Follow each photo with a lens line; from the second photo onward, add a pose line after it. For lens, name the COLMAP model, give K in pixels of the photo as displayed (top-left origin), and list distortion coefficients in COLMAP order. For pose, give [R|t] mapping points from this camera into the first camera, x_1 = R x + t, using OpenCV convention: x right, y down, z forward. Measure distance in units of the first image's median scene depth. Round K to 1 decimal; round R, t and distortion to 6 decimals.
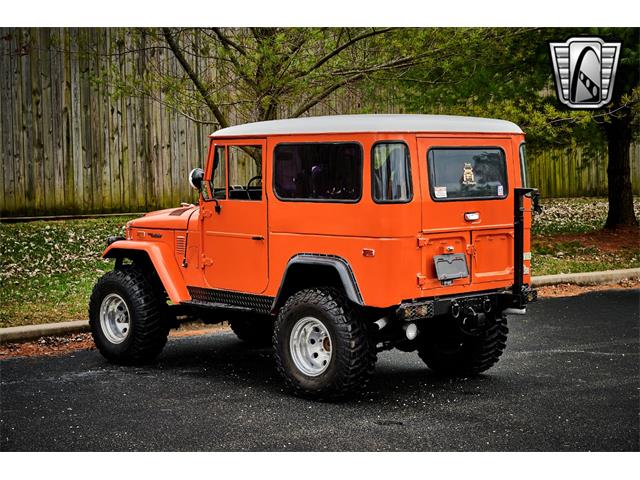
lens RADIAL K [[1341.6, 0, 321.0], [0, 1341.6, 254.6], [0, 0, 1]] dist [0.029948, -0.193025]
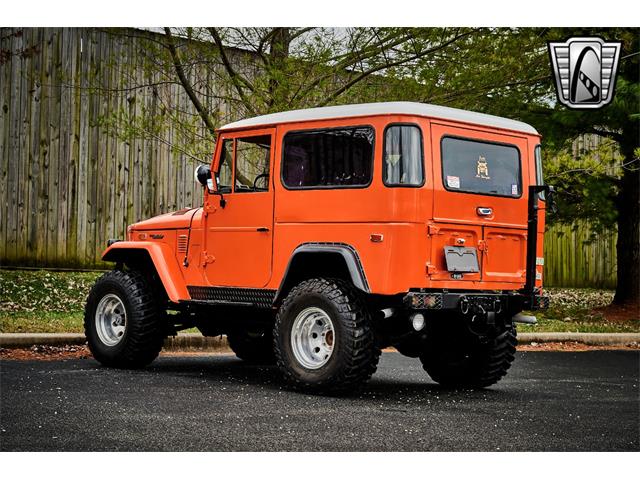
lens RADIAL K [[1341.6, 0, 321.0], [0, 1341.6, 254.6], [0, 0, 1]] dist [0.029948, -0.193025]
pose [[0.999132, 0.041500, -0.003480, -0.000792], [-0.041646, 0.995341, -0.086962, 0.084212], [-0.000146, 0.087032, 0.996206, 0.034259]]
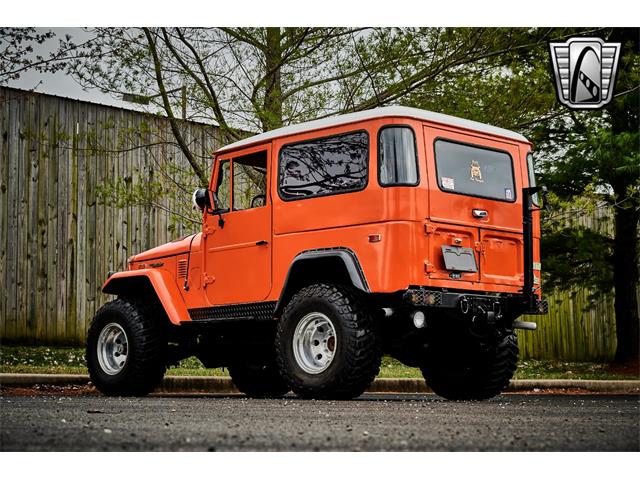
lens RADIAL K [[1343.3, 0, 330.7], [0, 1343.3, 240.2], [0, 0, 1]] dist [-0.009475, 0.026360]
pose [[0.999968, 0.007375, 0.003036, 0.000435], [-0.006699, 0.983263, -0.182068, 0.156420], [-0.004328, 0.182042, 0.983281, 0.034472]]
